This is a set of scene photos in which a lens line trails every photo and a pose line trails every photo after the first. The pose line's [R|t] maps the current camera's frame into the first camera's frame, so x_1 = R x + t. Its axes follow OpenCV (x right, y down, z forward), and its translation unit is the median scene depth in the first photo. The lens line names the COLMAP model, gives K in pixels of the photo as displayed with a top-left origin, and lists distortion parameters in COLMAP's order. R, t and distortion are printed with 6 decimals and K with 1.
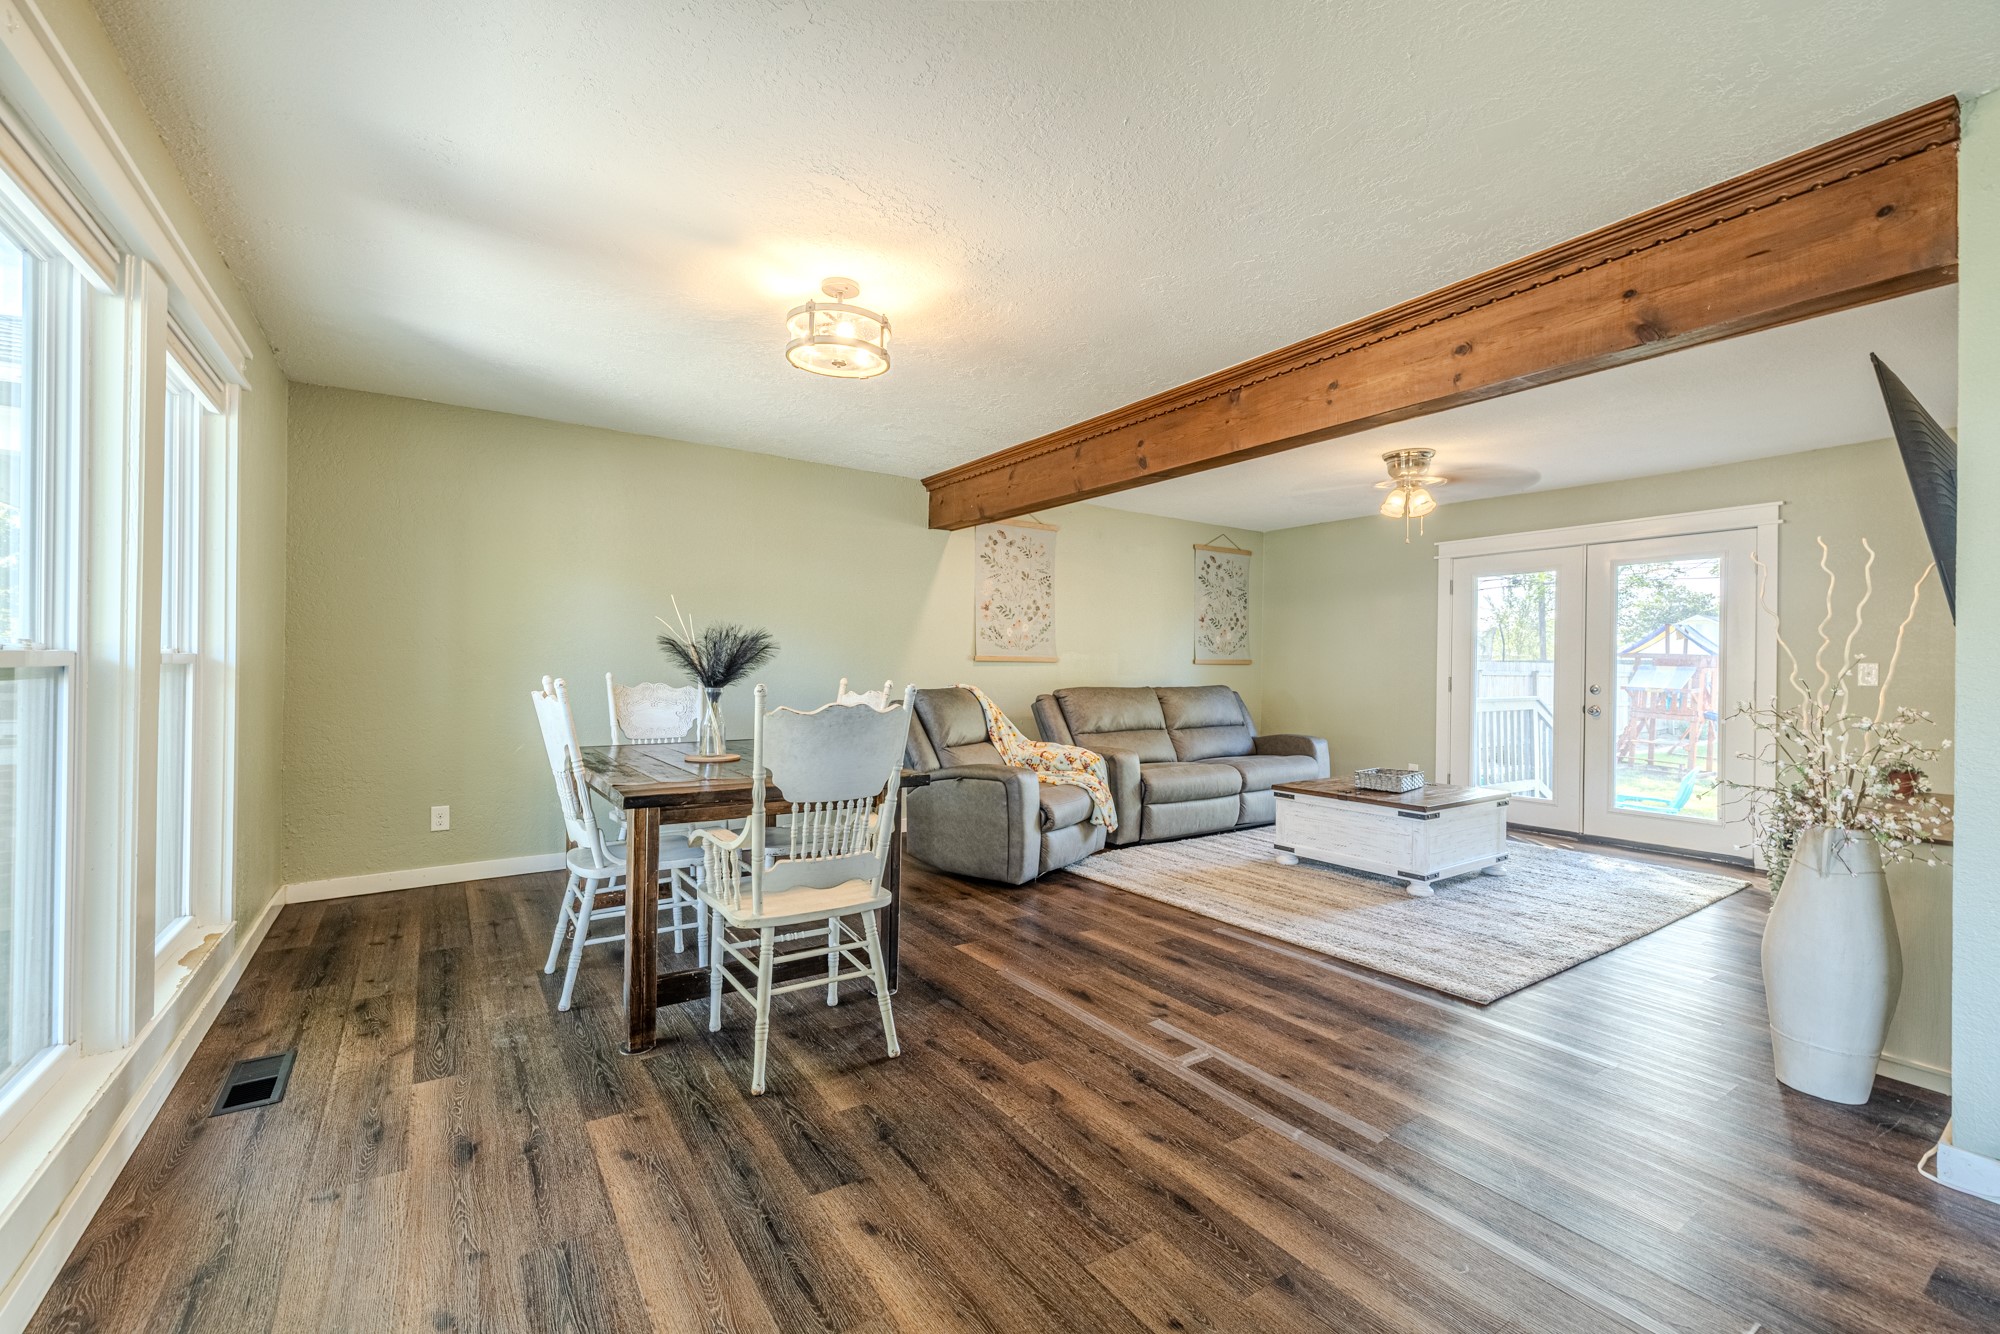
lens RADIAL K [[841.0, 0, 993.8], [0, 841.0, 668.2], [0, 0, 1]] dist [0.000143, 0.000635]
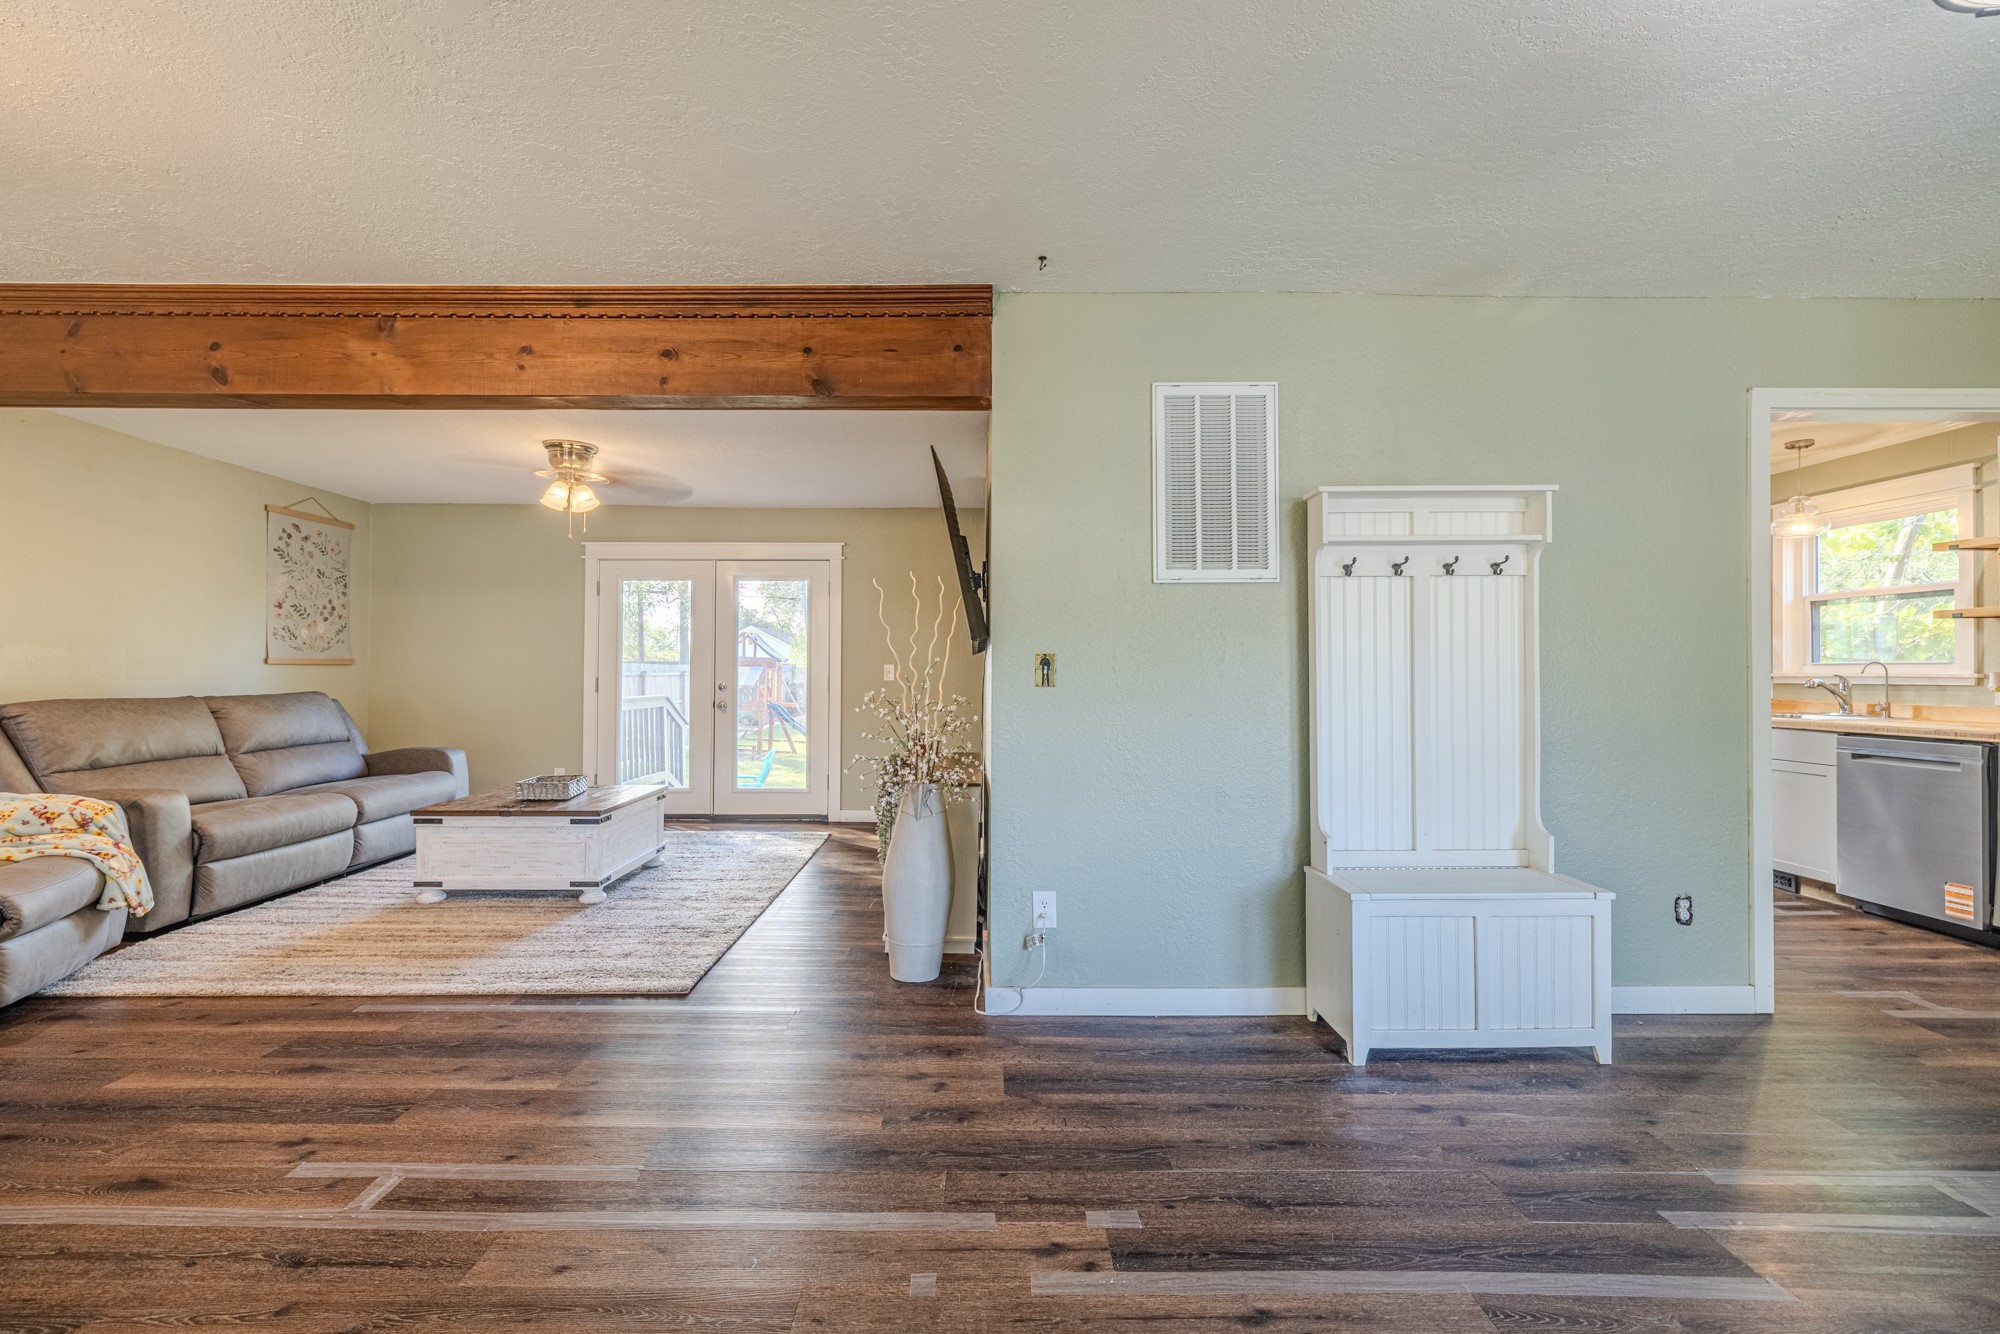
lens RADIAL K [[841.0, 0, 993.0], [0, 841.0, 667.2], [0, 0, 1]] dist [0.000143, 0.000635]
pose [[0.554739, -0.000858, 0.832024, -0.054984], [0.002544, 0.999997, -0.000665, 0.000019], [-0.832021, 0.002485, 0.554739, 0.090350]]
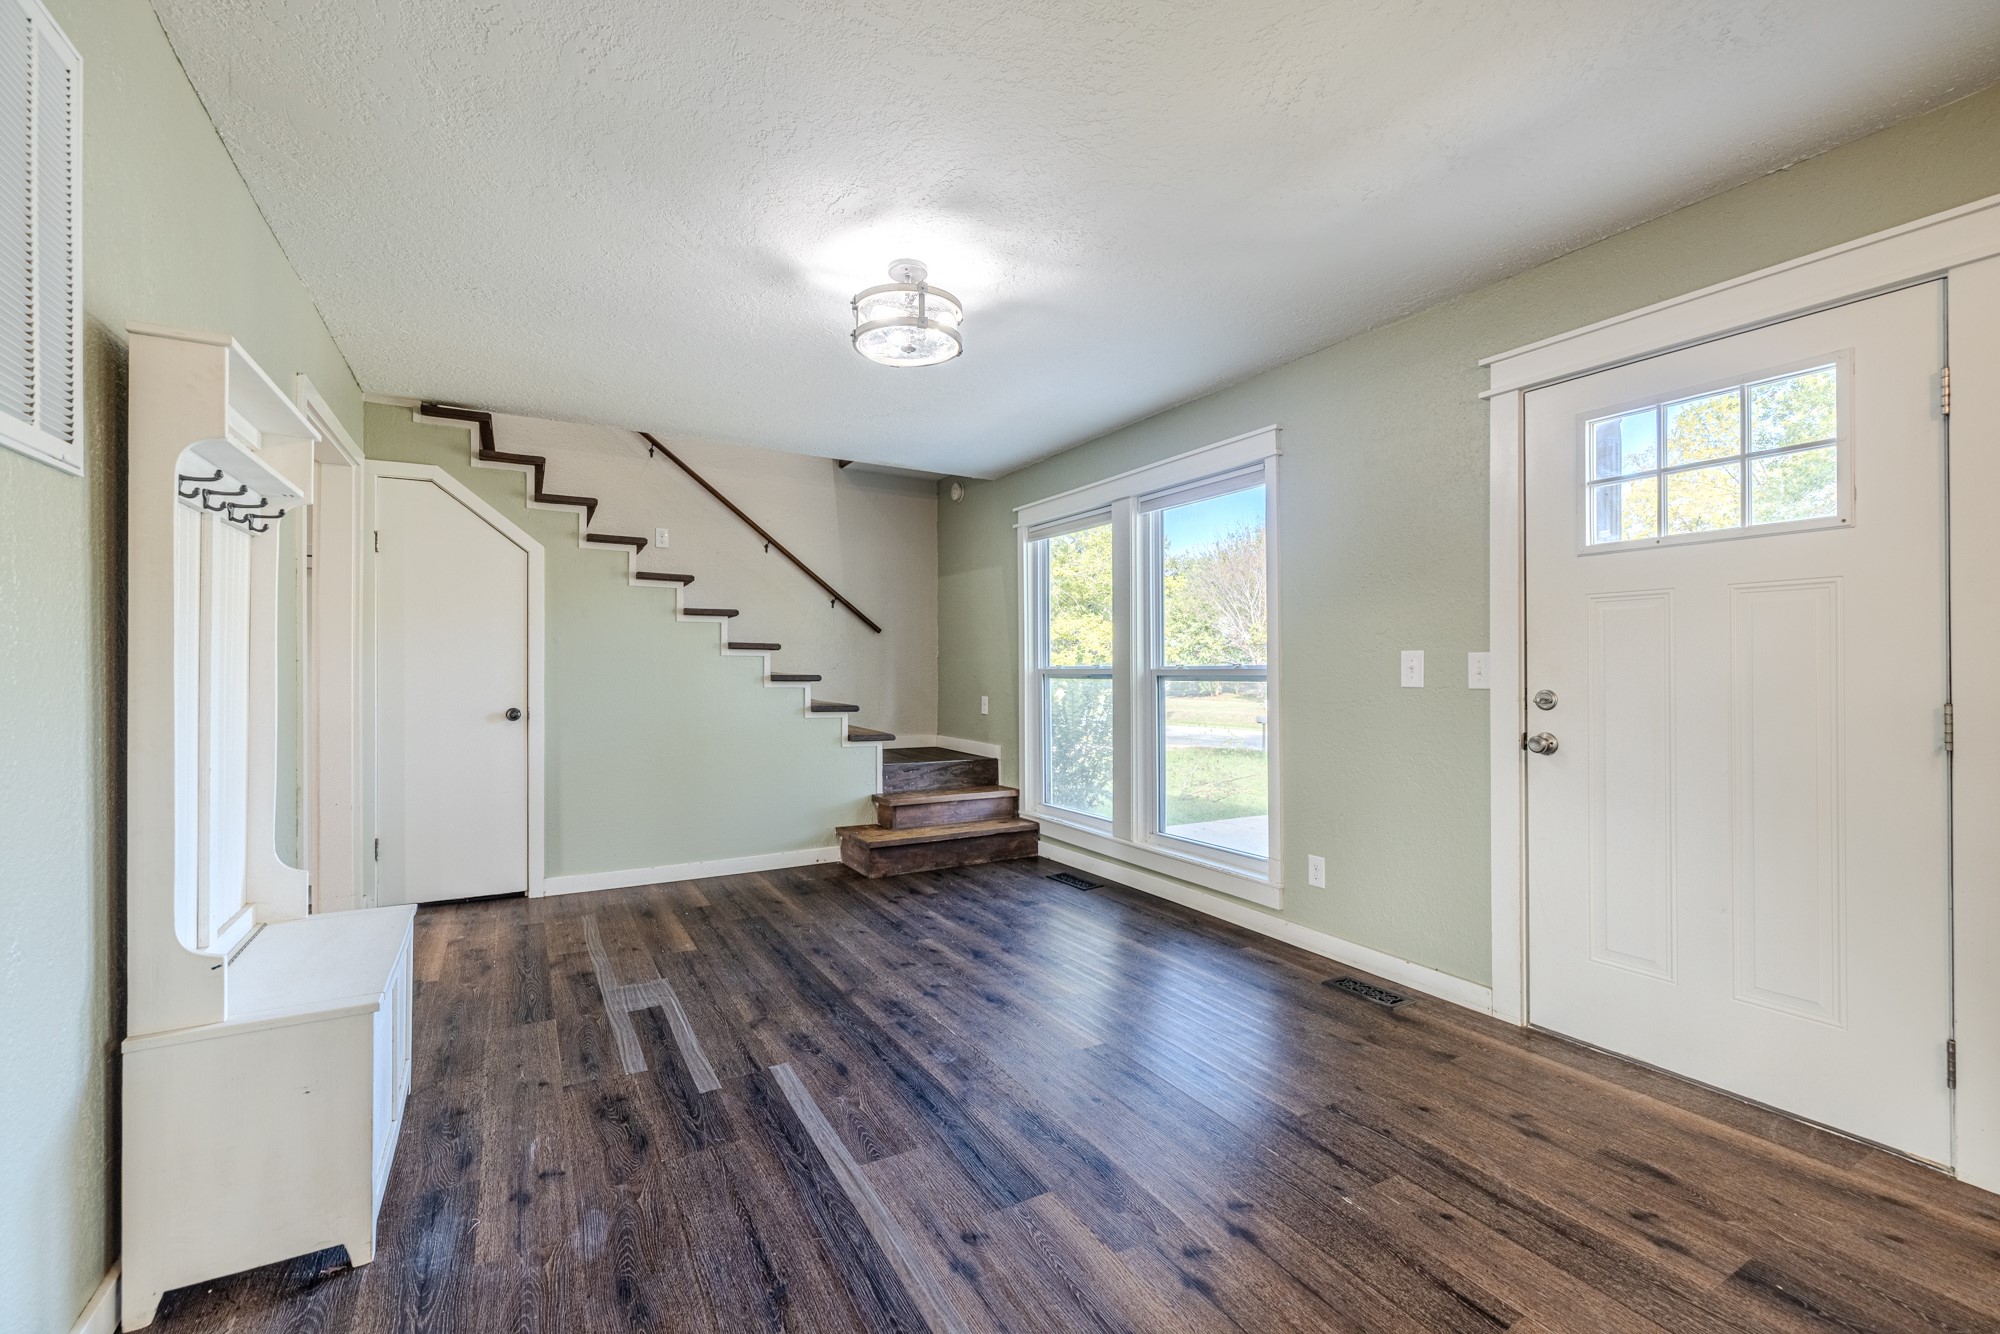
lens RADIAL K [[841.0, 0, 993.9], [0, 841.0, 668.4], [0, 0, 1]] dist [0.000143, 0.000635]
pose [[-0.997219, -0.010981, 0.073718, 0.319220], [-0.011162, 0.999936, -0.002056, 0.002748], [-0.073691, -0.002874, -0.997277, 0.661357]]
